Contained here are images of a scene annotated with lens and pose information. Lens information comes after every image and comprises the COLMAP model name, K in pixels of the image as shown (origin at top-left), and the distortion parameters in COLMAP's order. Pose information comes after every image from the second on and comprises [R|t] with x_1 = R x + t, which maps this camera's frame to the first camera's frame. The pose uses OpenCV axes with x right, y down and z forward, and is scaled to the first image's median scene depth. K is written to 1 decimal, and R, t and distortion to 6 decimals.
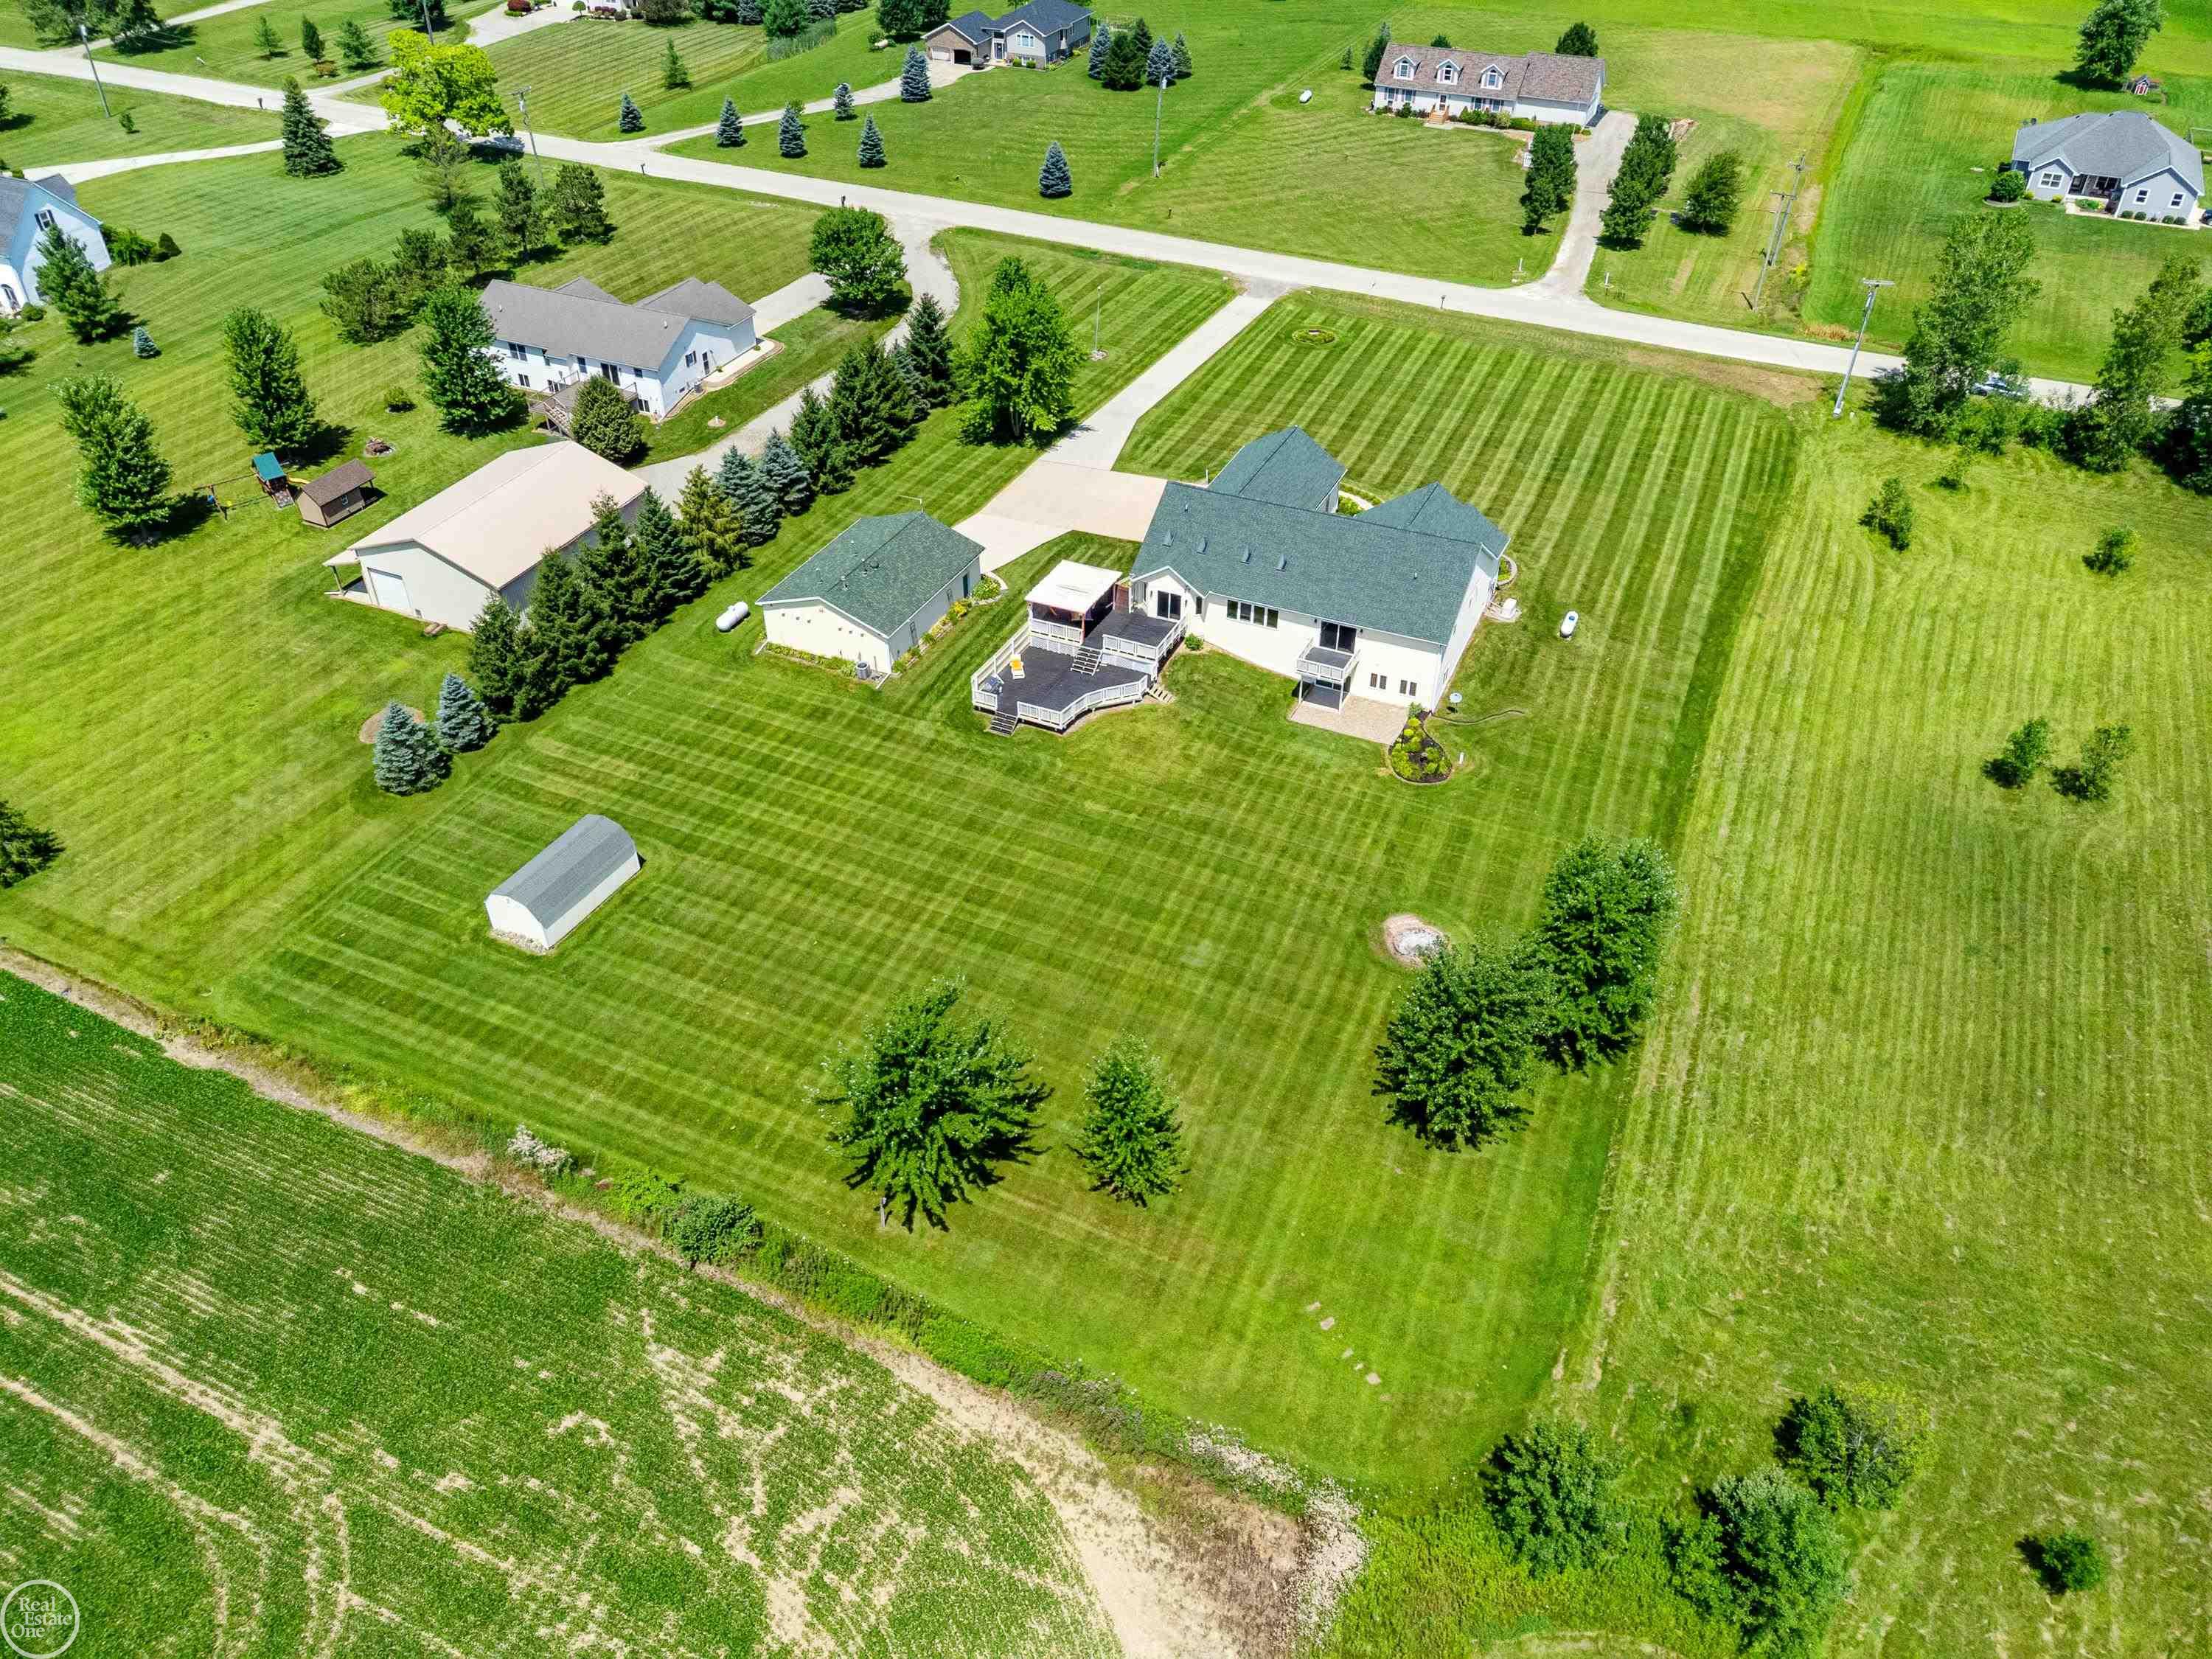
lens RADIAL K [[1649.7, 0, 1099.3], [0, 1649.7, 834.1], [0, 0, 1]] dist [0.012624, 0.009639]
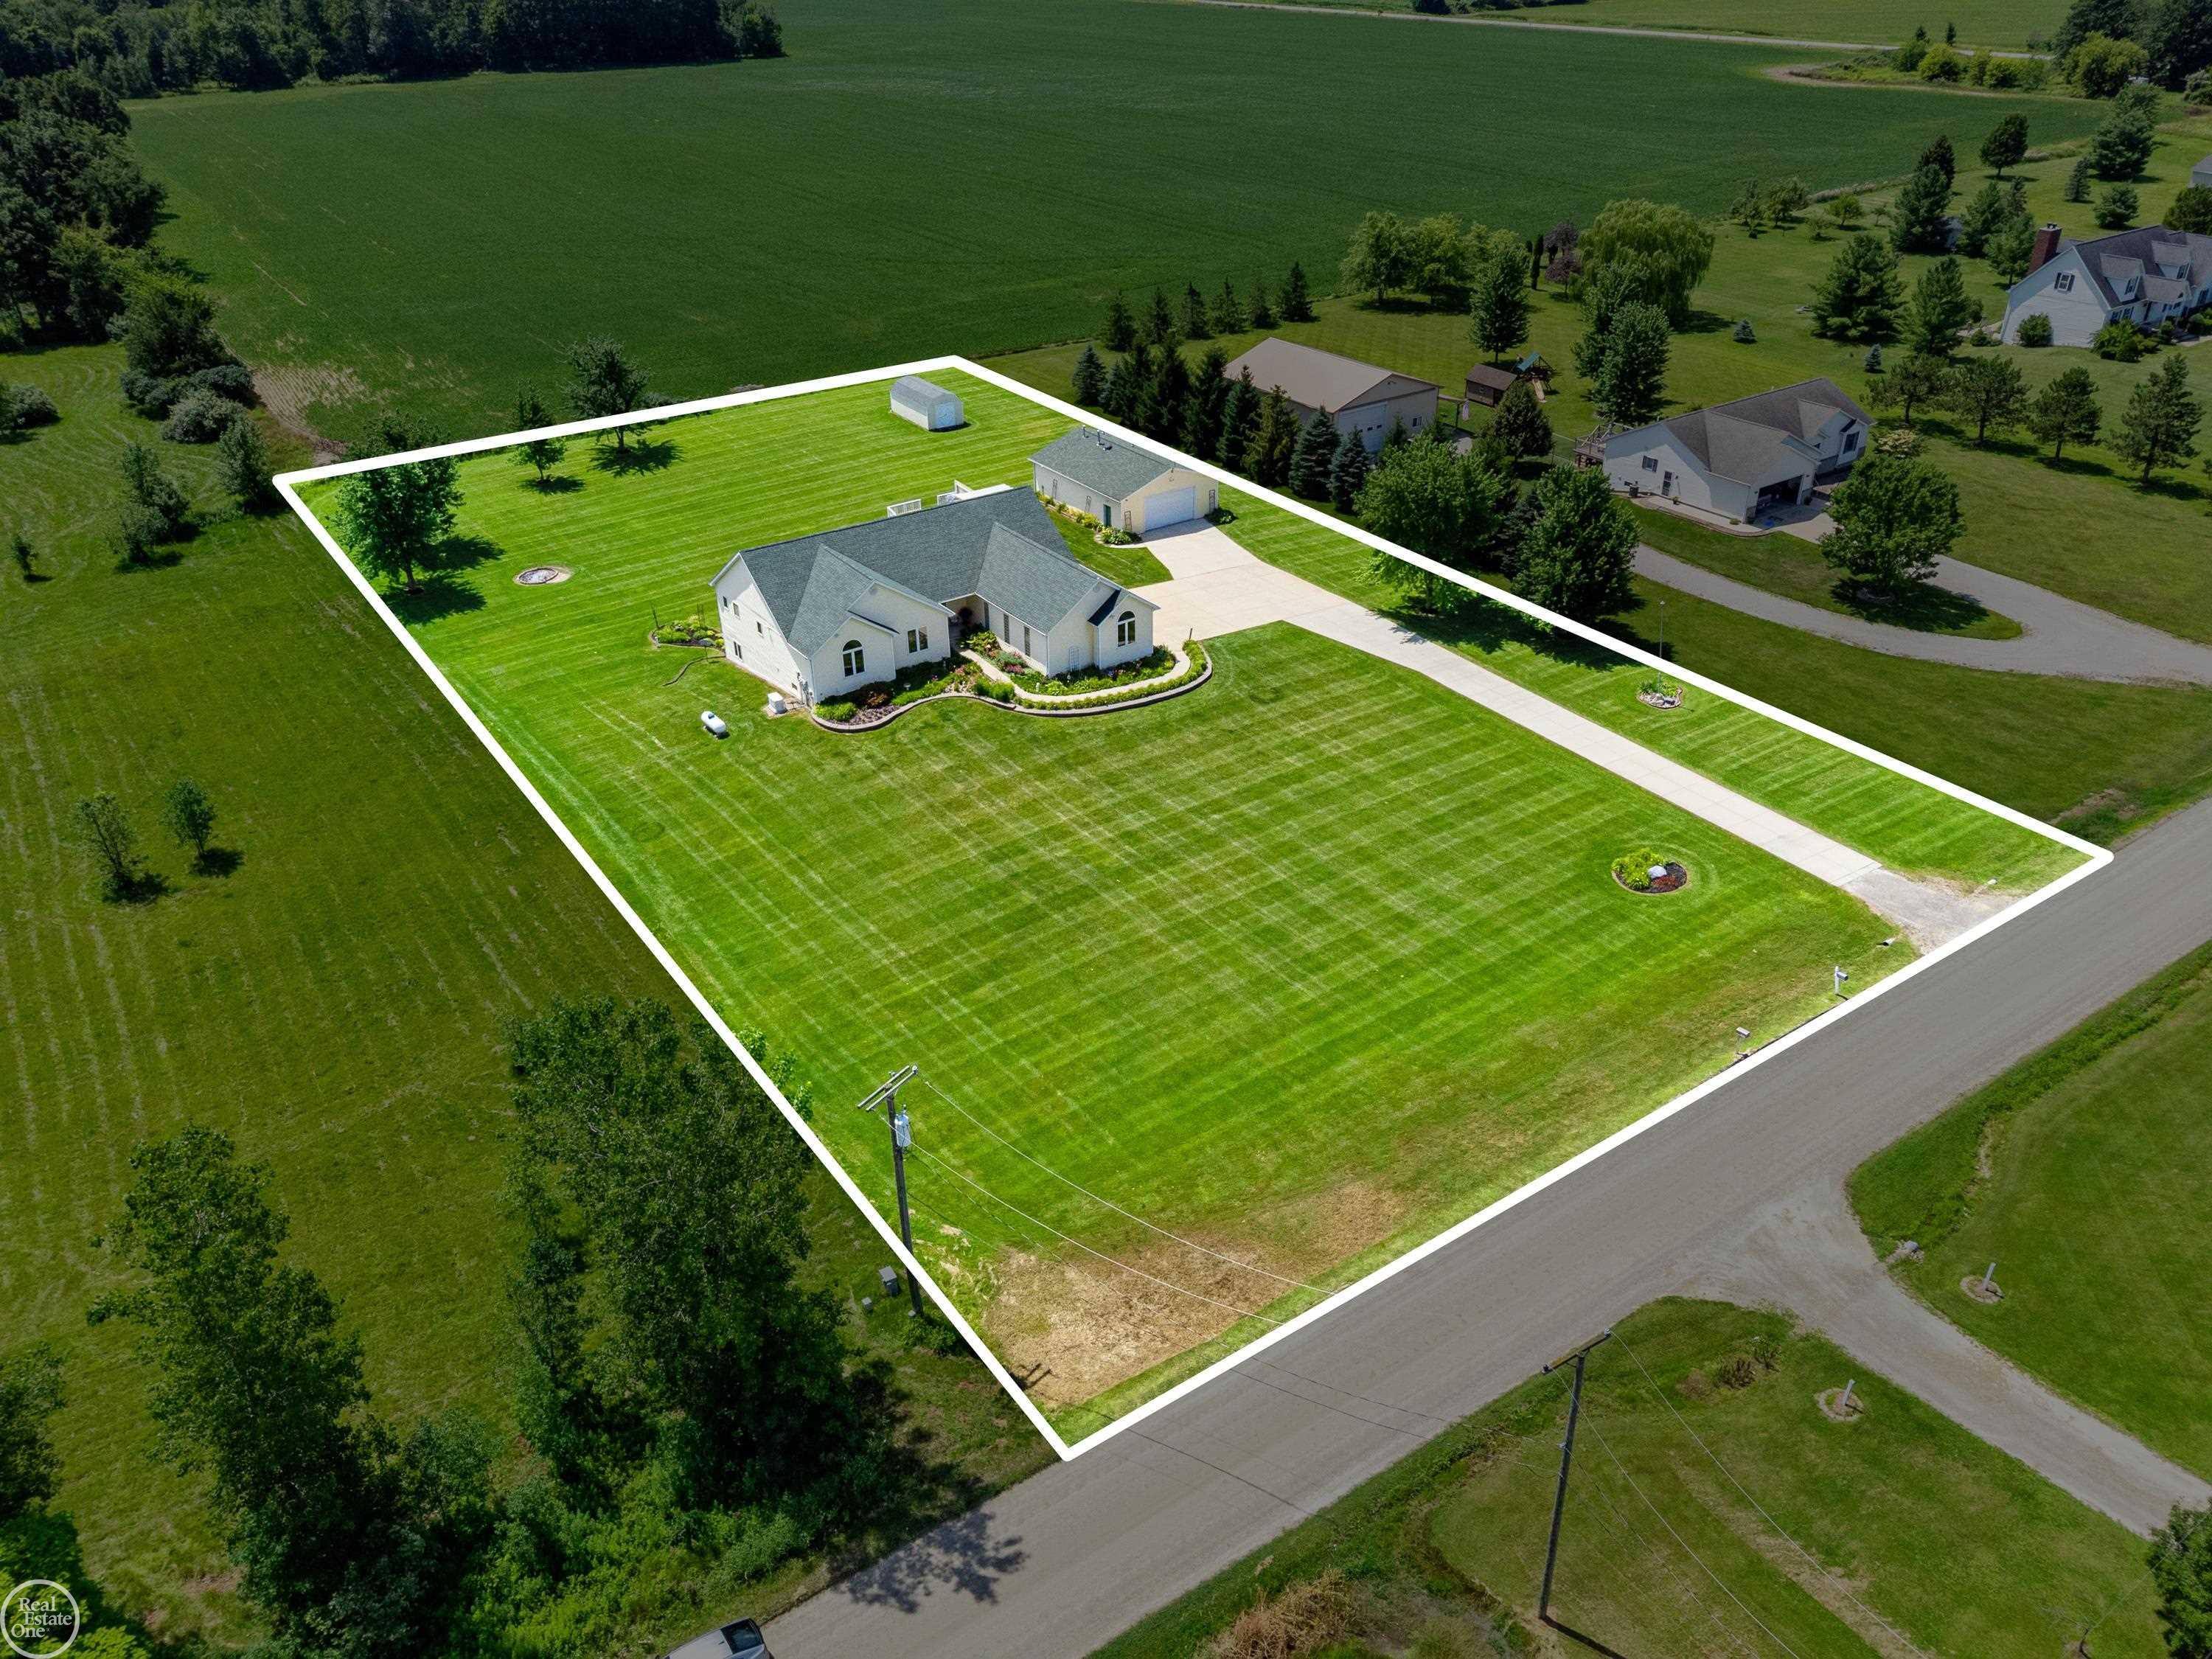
lens RADIAL K [[1649.7, 0, 1099.3], [0, 1649.7, 834.1], [0, 0, 1]] dist [0.012624, 0.009639]
pose [[-0.509227, 0.440859, -0.739142, 0.898915], [-0.514225, 0.532818, 0.672069, -0.836093], [0.690116, 0.722322, -0.044625, 1.270573]]
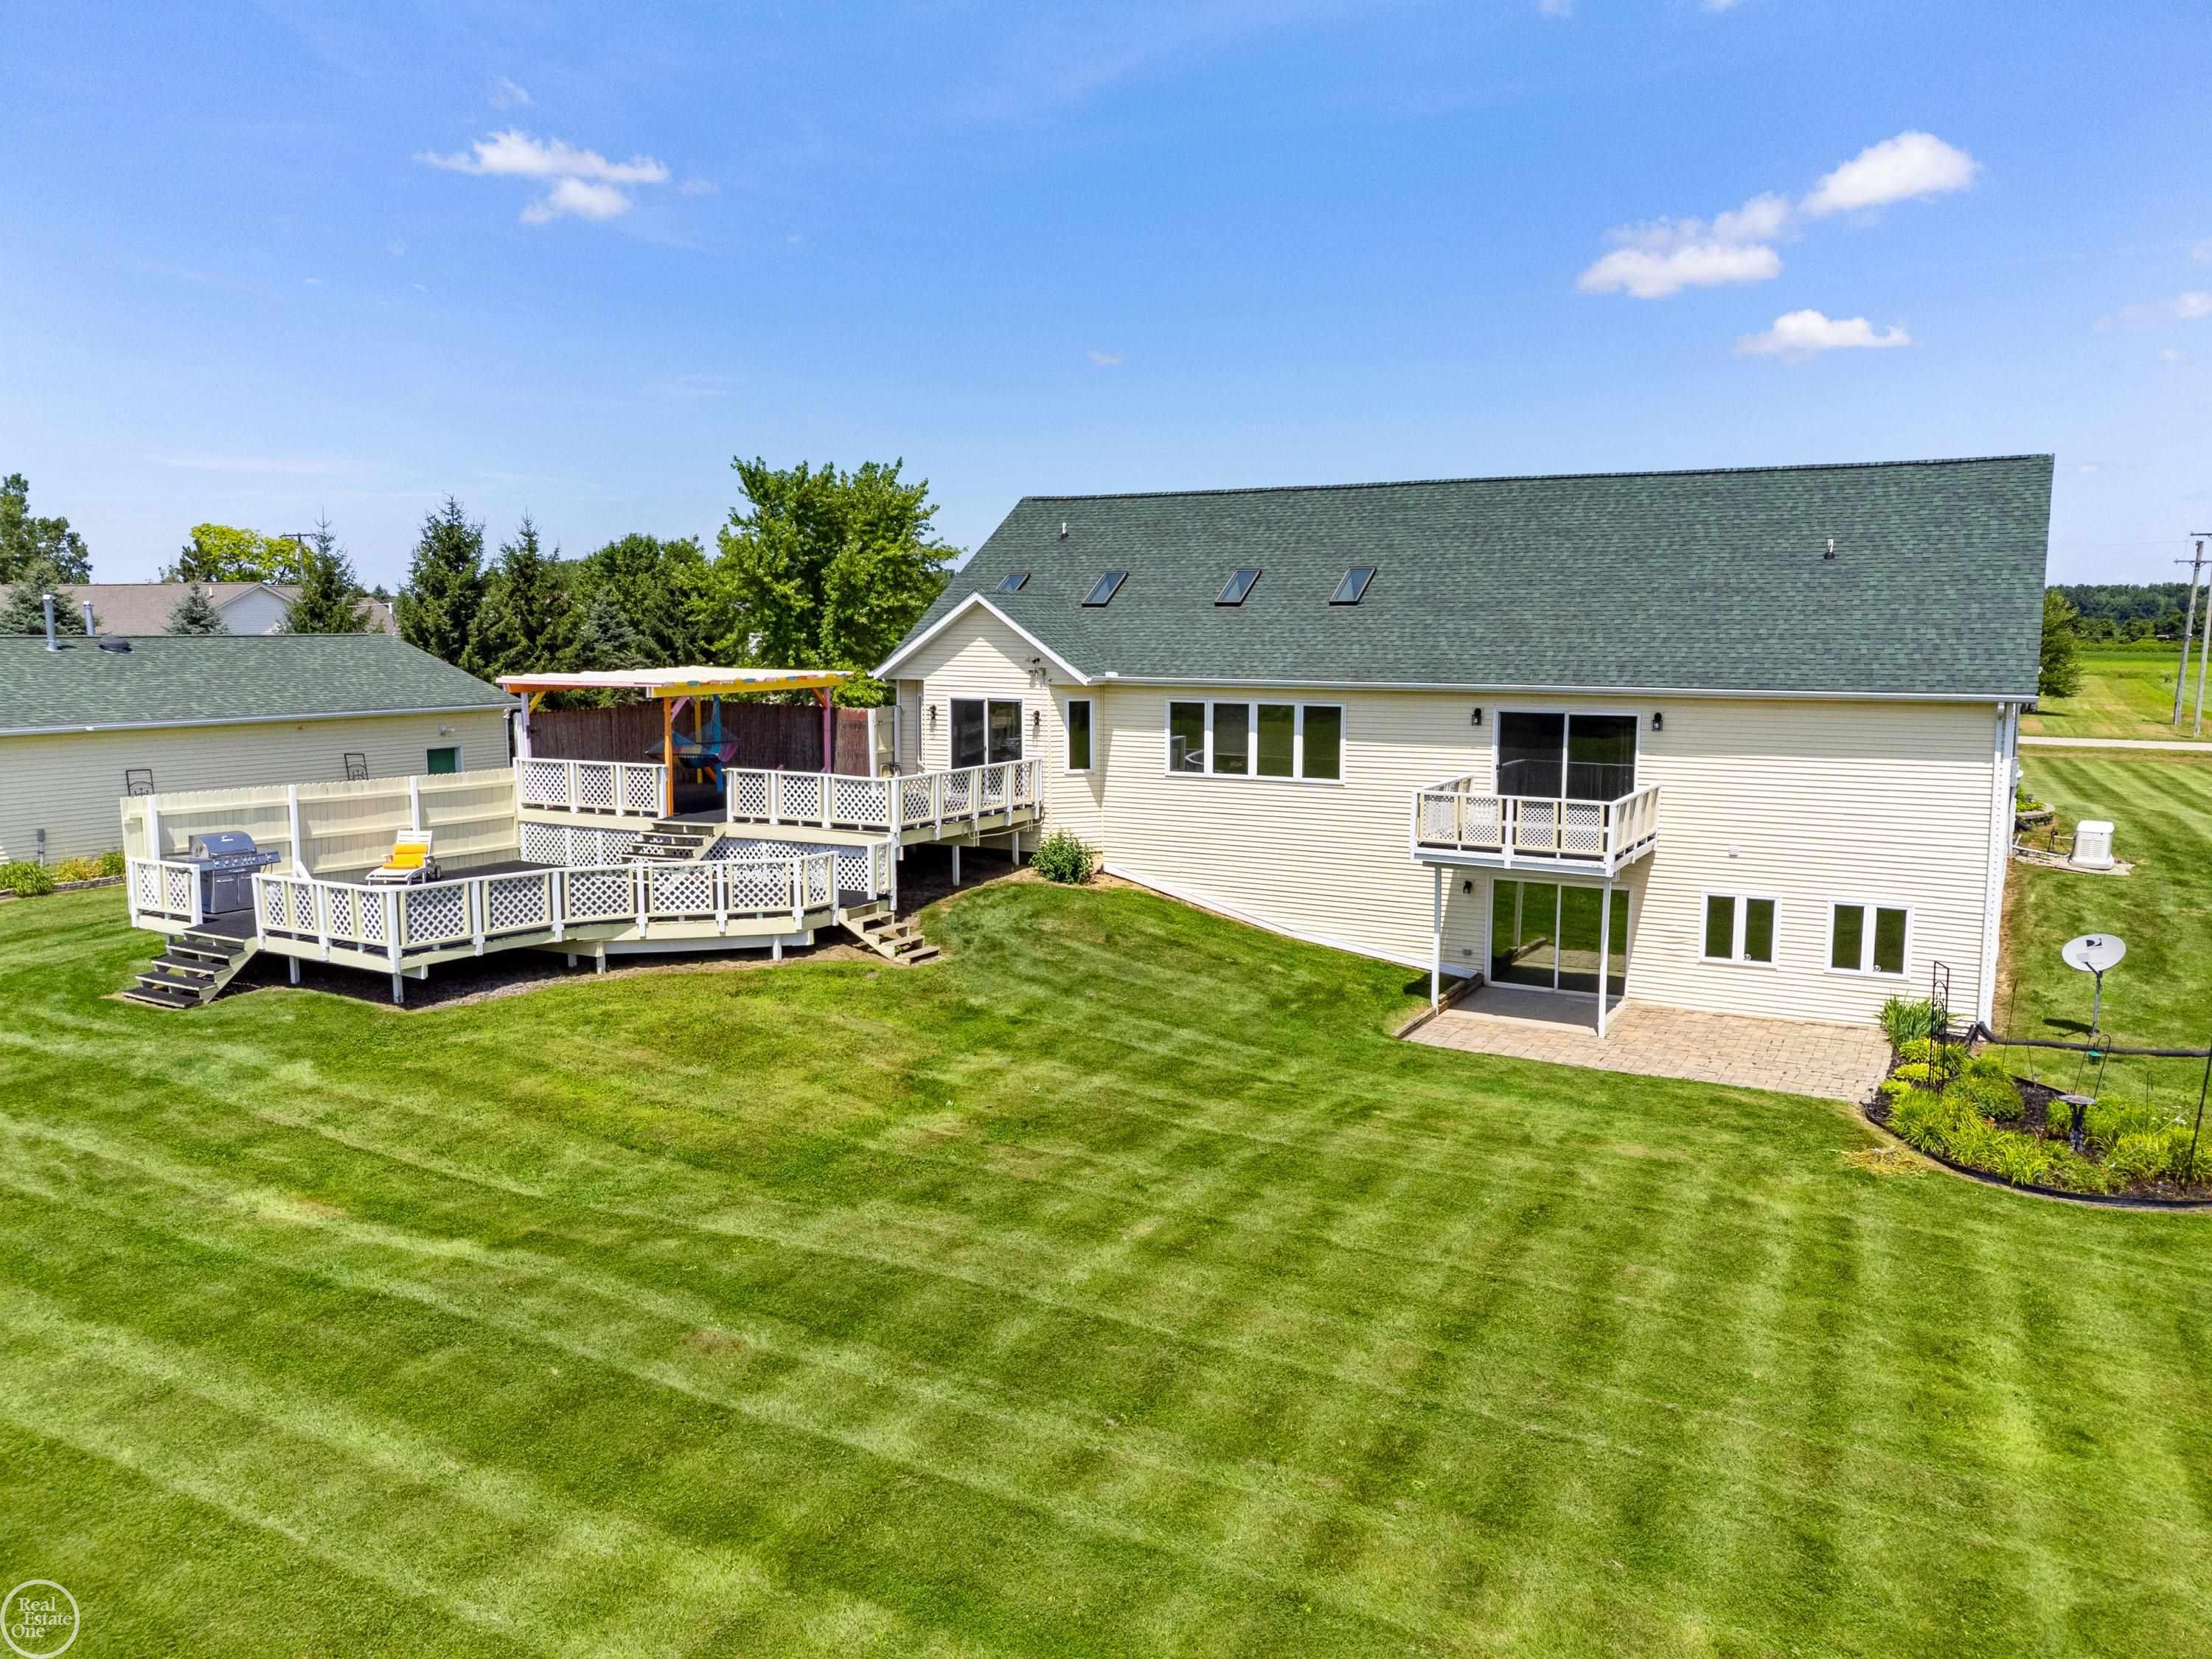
lens RADIAL K [[1649.7, 0, 1099.3], [0, 1649.7, 834.1], [0, 0, 1]] dist [0.012624, 0.009639]
pose [[0.997631, 0.009715, -0.068098, 0.085283], [-0.042883, 0.861894, -0.505272, 0.029841], [0.053785, 0.506996, 0.860269, 0.754270]]
